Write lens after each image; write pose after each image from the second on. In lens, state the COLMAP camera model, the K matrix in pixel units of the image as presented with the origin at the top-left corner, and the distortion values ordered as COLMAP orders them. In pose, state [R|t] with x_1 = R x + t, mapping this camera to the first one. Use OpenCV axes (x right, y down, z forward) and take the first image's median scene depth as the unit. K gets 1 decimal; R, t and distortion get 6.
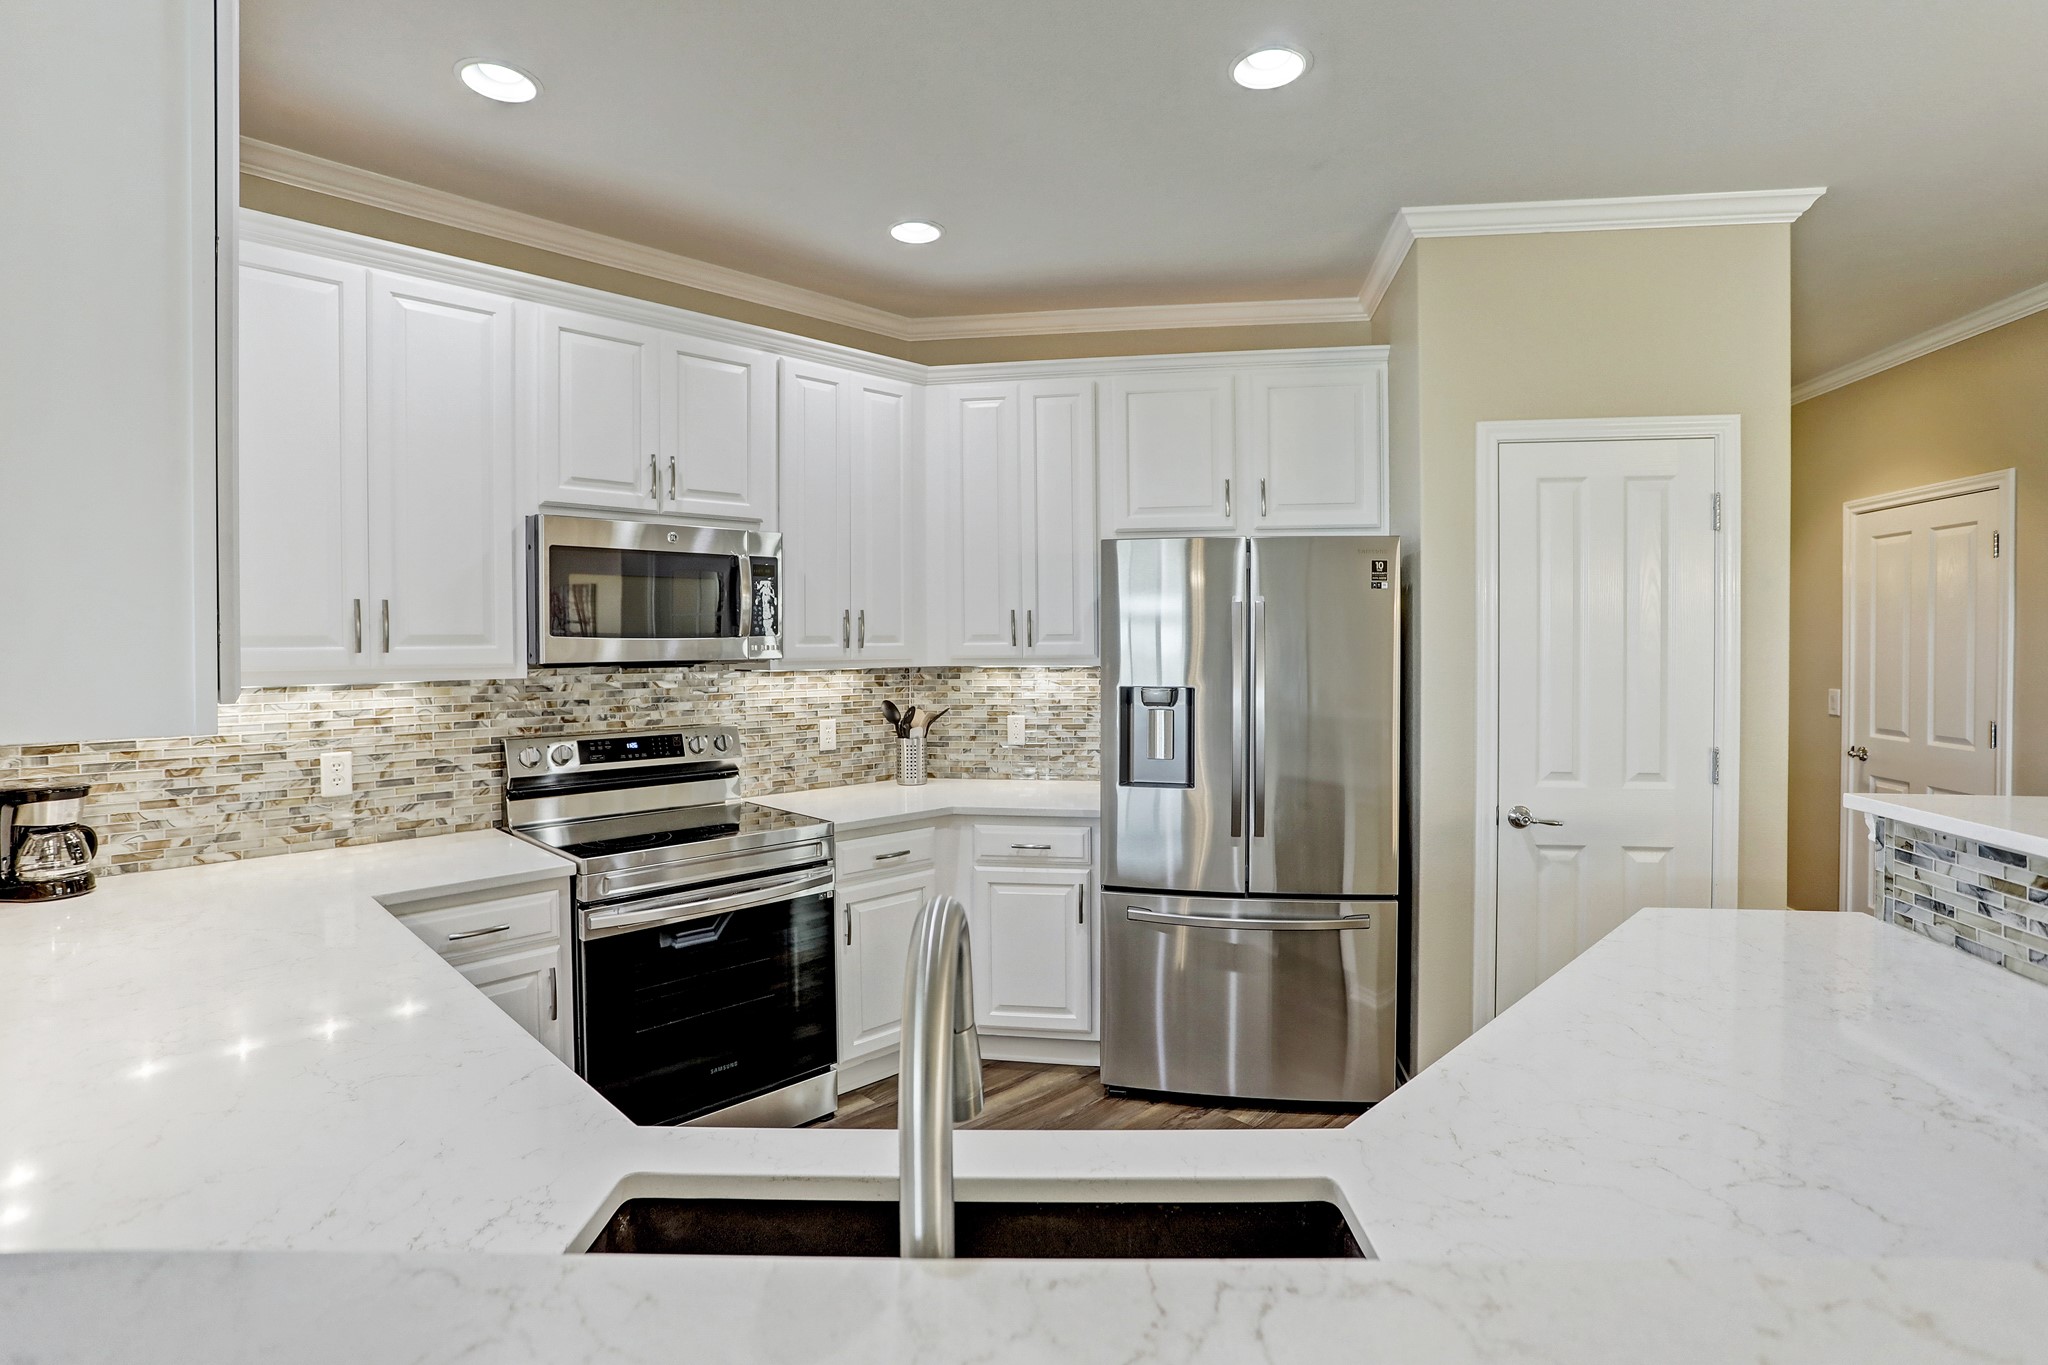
lens RADIAL K [[1007.9, 0, 1021.8], [0, 1007.9, 658.6], [0, 0, 1]] dist [-0.064497, 0.034640]
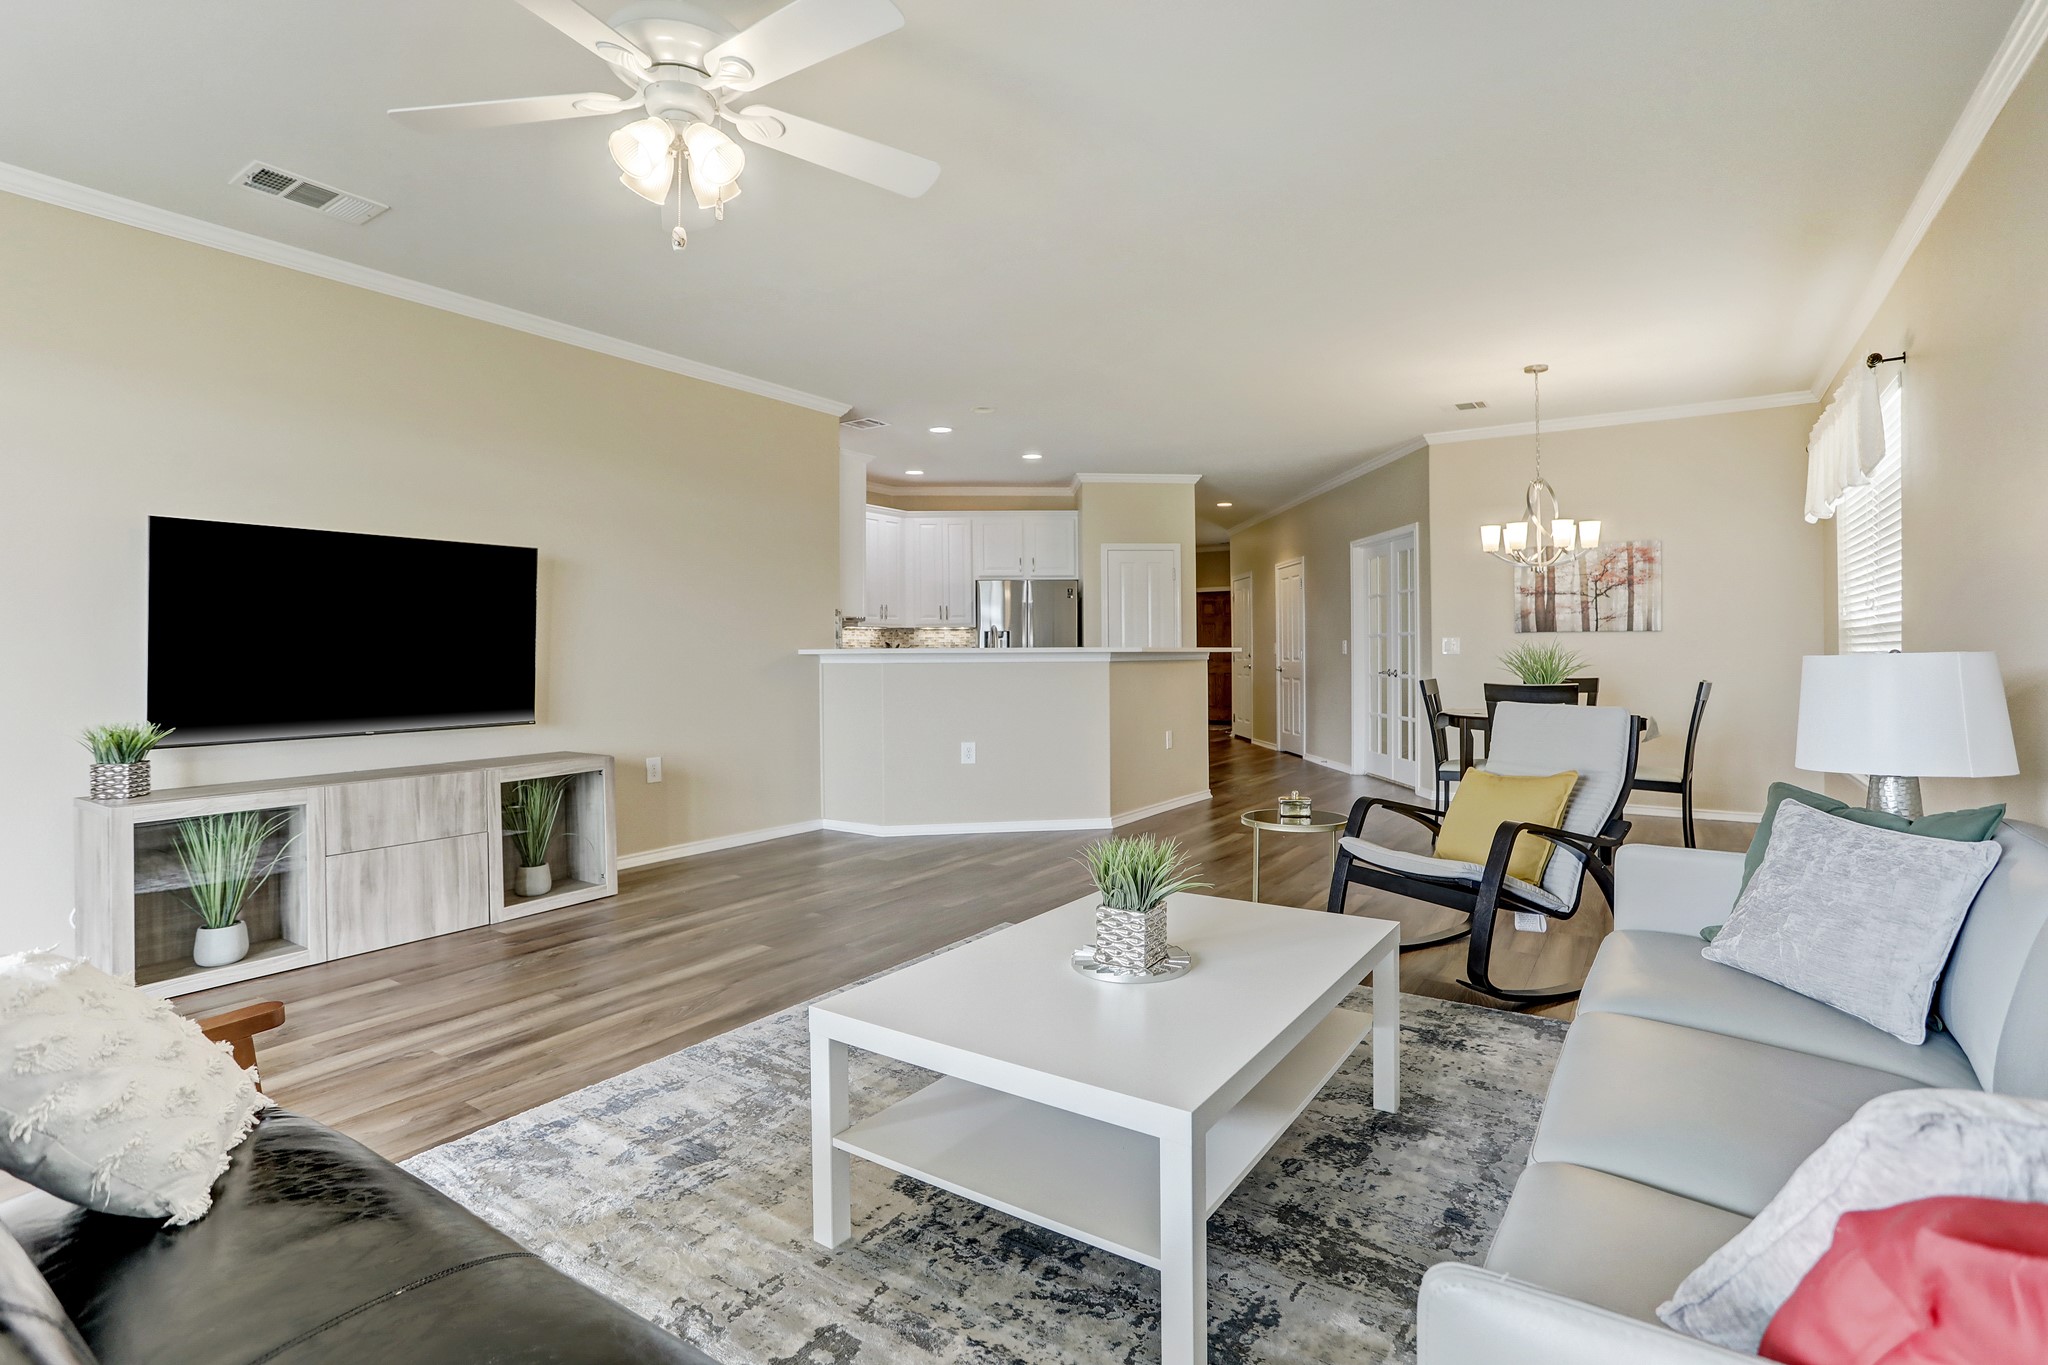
lens RADIAL K [[1007.9, 0, 1021.8], [0, 1007.9, 658.6], [0, 0, 1]] dist [-0.064497, 0.034640]
pose [[0.983072, -0.000204, 0.183219, -0.315337], [0.003635, 0.999824, -0.018387, 0.155940], [-0.183184, 0.018742, 0.982900, -1.840317]]
